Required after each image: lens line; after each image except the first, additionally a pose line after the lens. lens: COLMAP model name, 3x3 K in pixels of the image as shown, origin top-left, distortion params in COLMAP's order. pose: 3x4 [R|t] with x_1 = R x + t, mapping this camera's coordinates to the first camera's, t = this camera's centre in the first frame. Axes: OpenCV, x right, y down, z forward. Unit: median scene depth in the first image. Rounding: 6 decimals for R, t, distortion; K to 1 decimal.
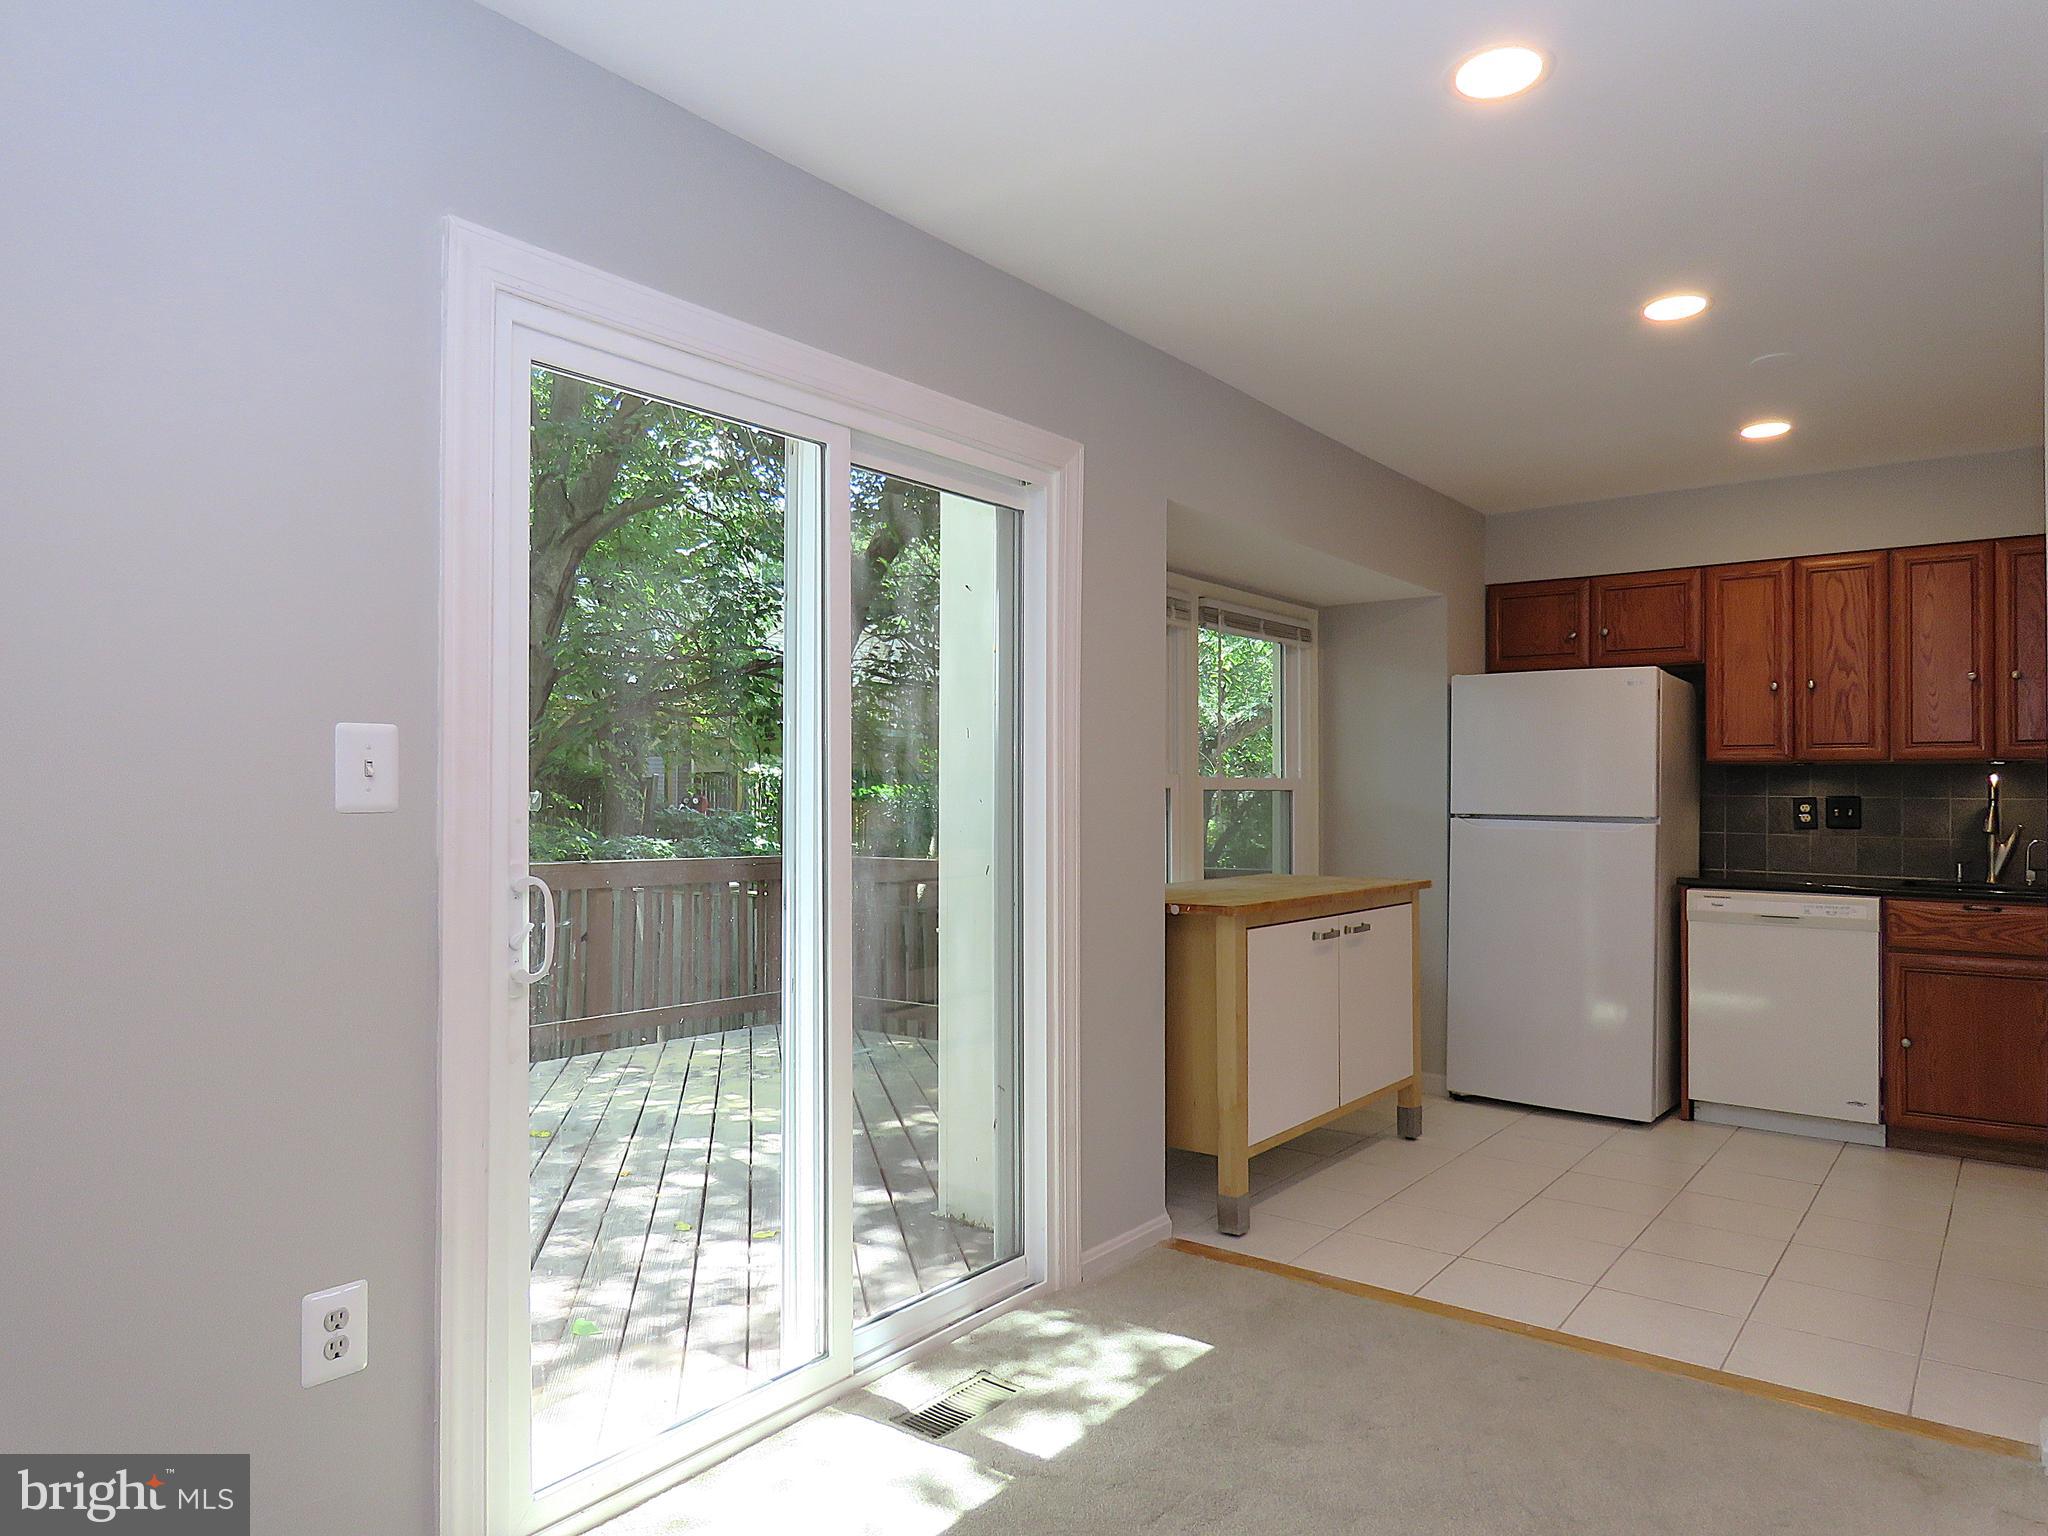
lens RADIAL K [[1306.1, 0, 1024.0], [0, 1306.1, 768.0], [0, 0, 1]] dist [0.001477, -0.012542]
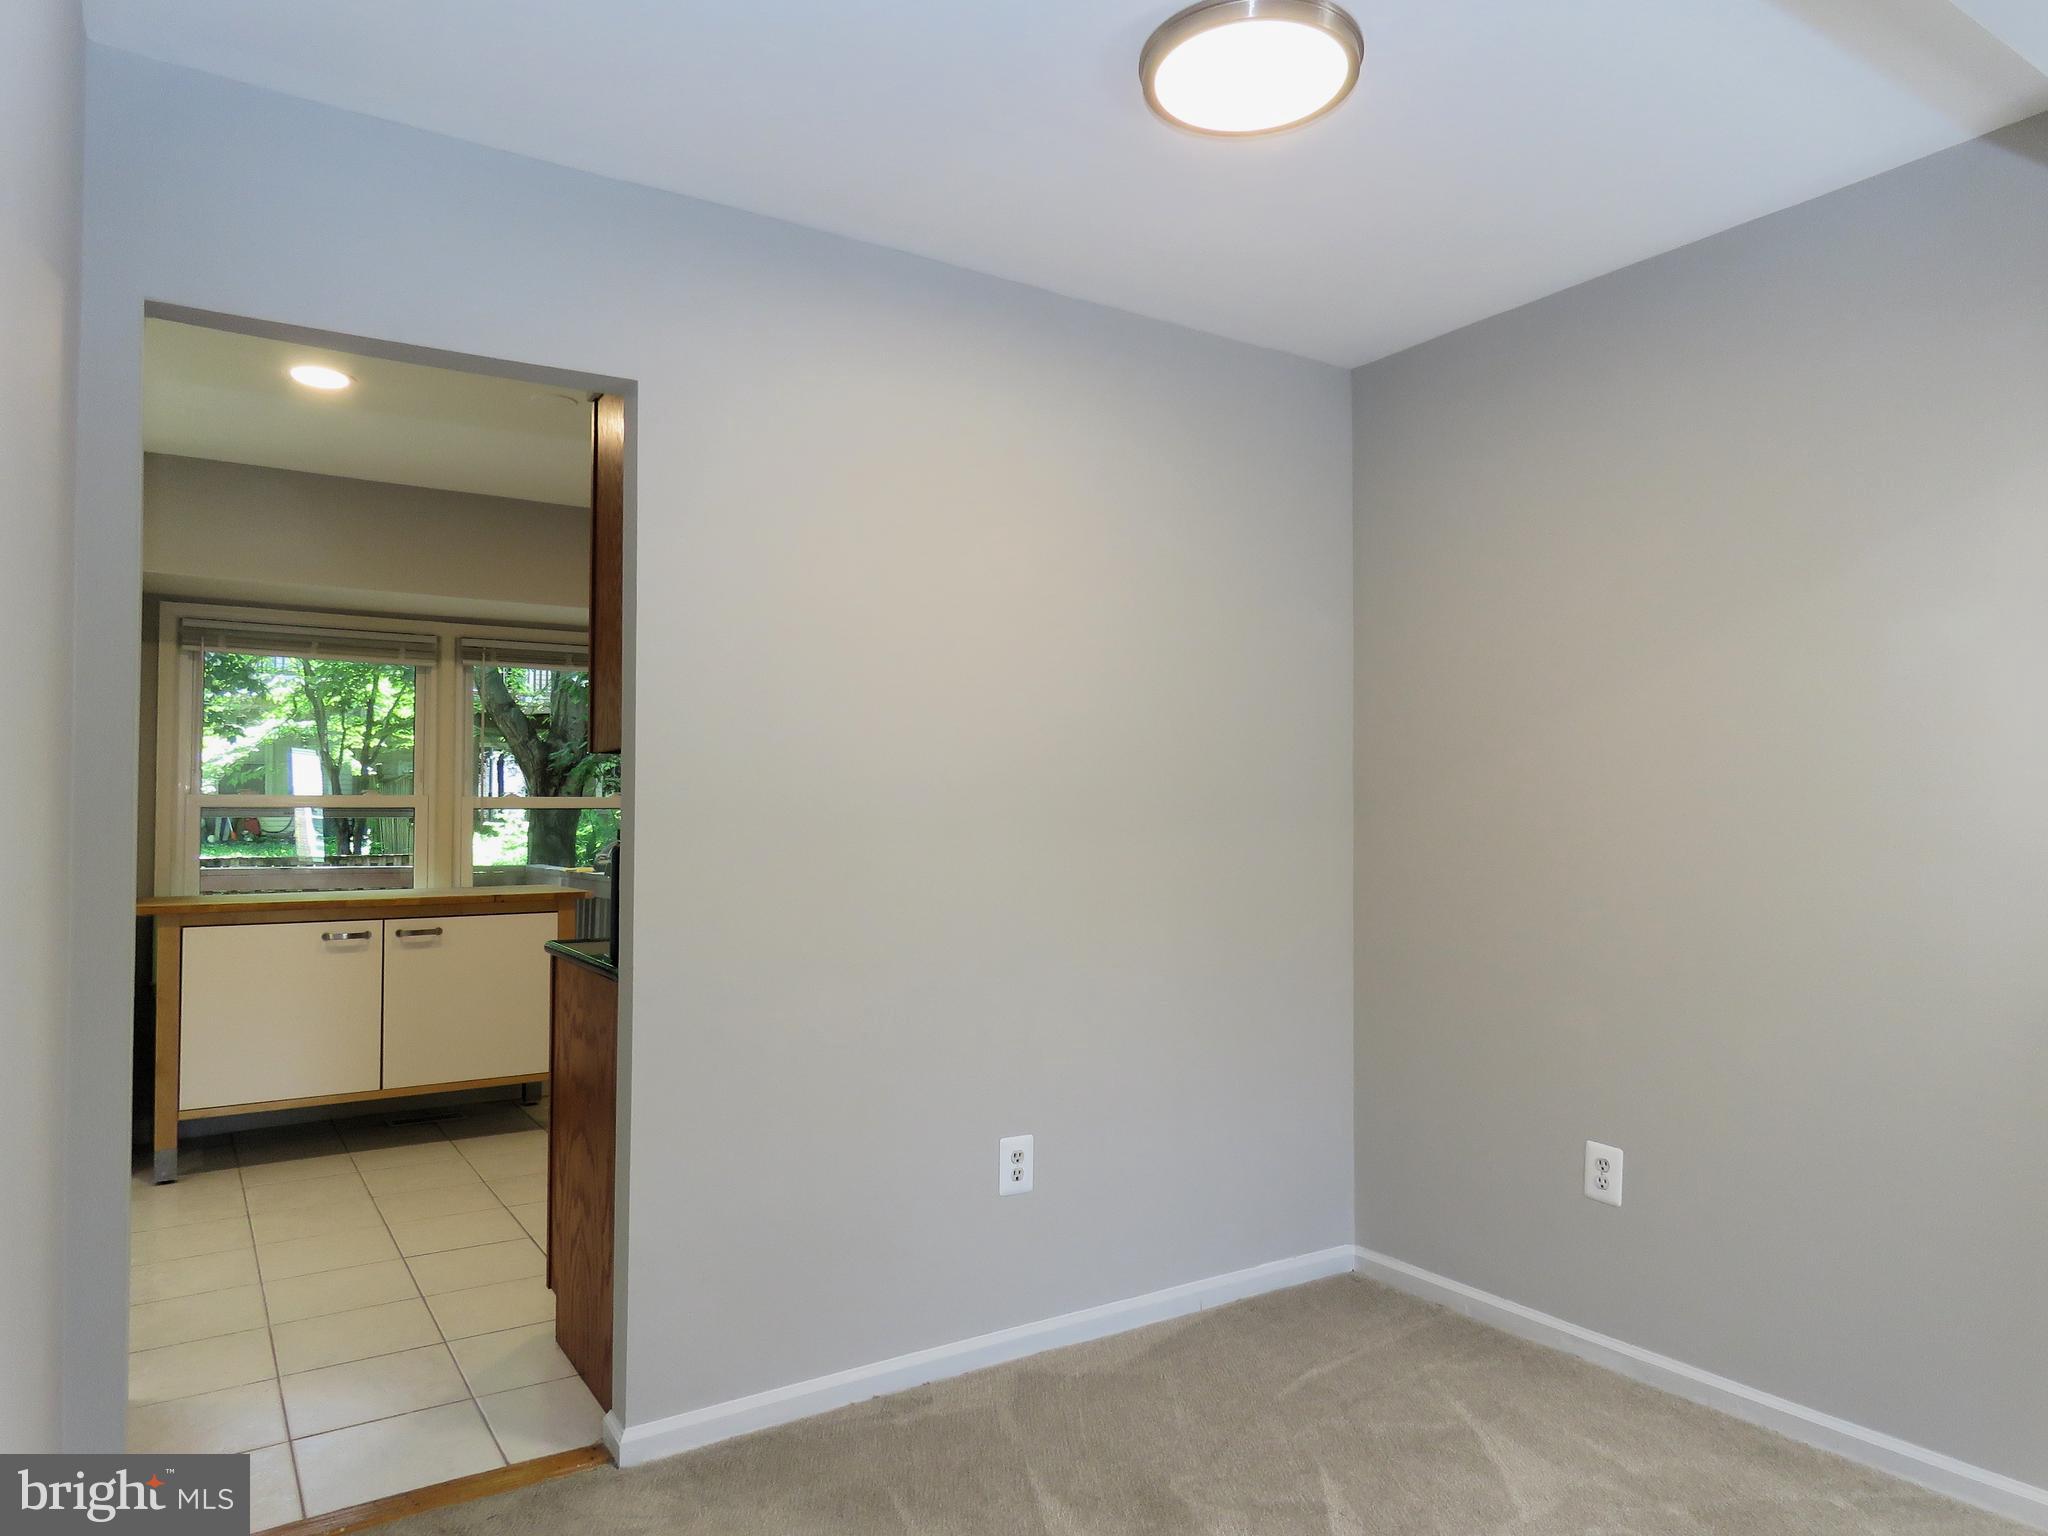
lens RADIAL K [[1306.1, 0, 1024.0], [0, 1306.1, 768.0], [0, 0, 1]] dist [0.001477, -0.012542]
pose [[0.944169, -0.018930, -0.328918, 0.976507], [0.016469, 0.999812, -0.010267, 0.001064], [0.329050, 0.004277, 0.944303, 0.095266]]
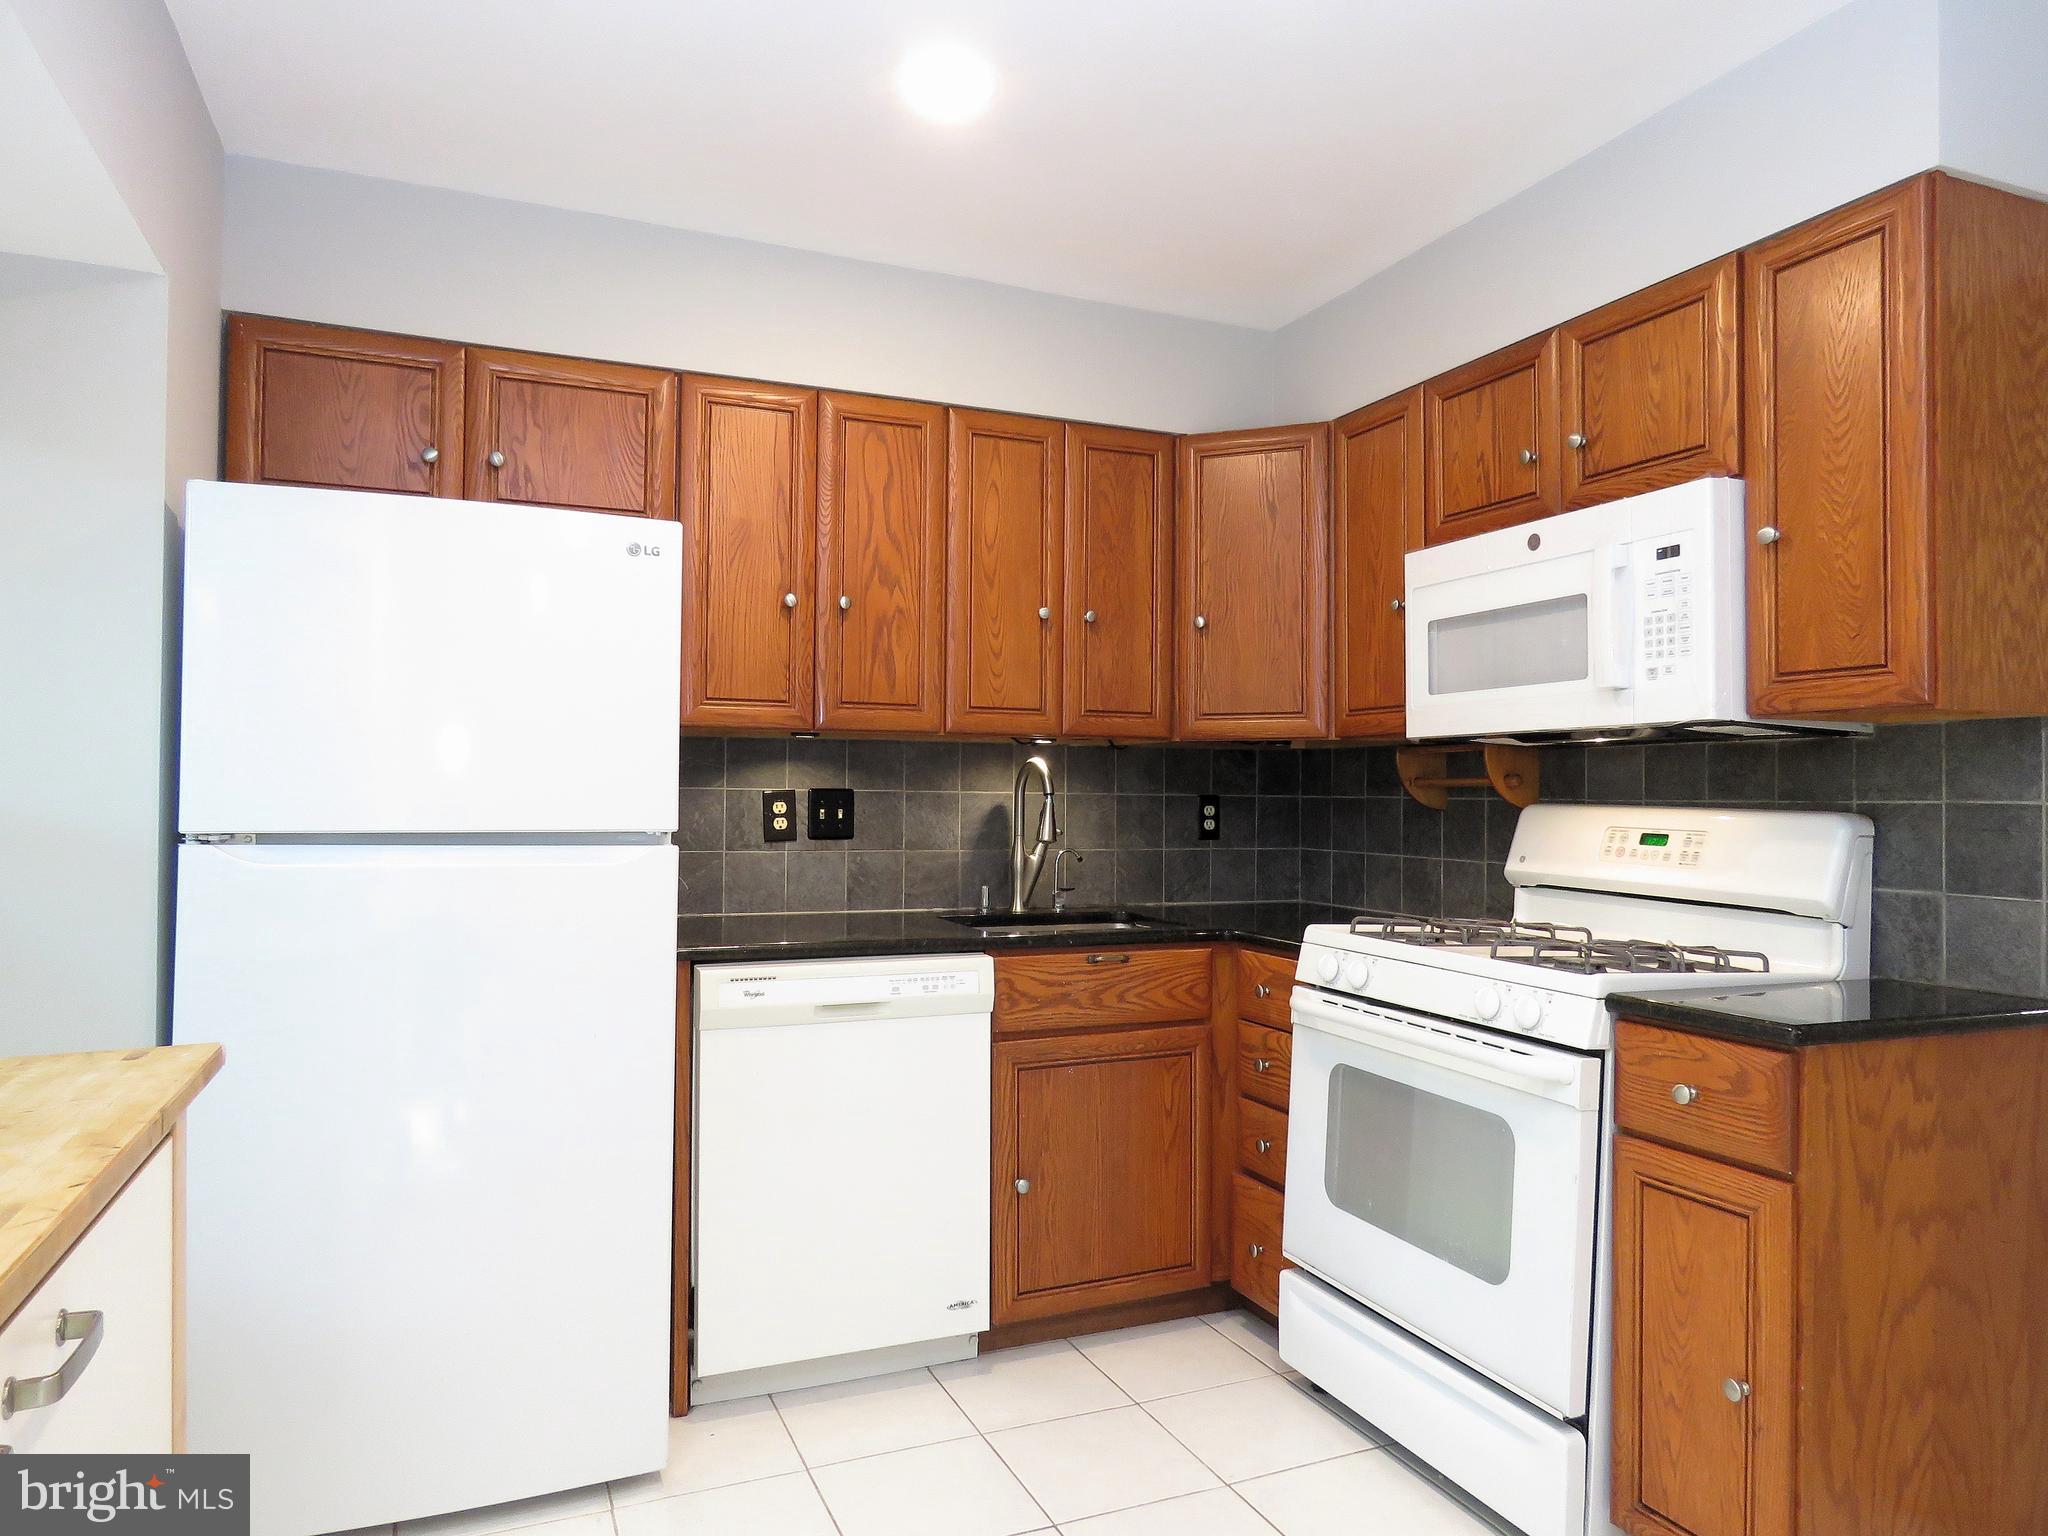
lens RADIAL K [[1290.5, 0, 1015.8], [0, 1290.5, 774.3], [0, 0, 1]] dist [-0.012004, -0.001821]
pose [[0.489529, 0.009569, 0.871935, 0.127533], [-0.019302, 0.999814, -0.000136, 0.013815], [-0.871774, -0.016764, 0.489622, 0.650841]]
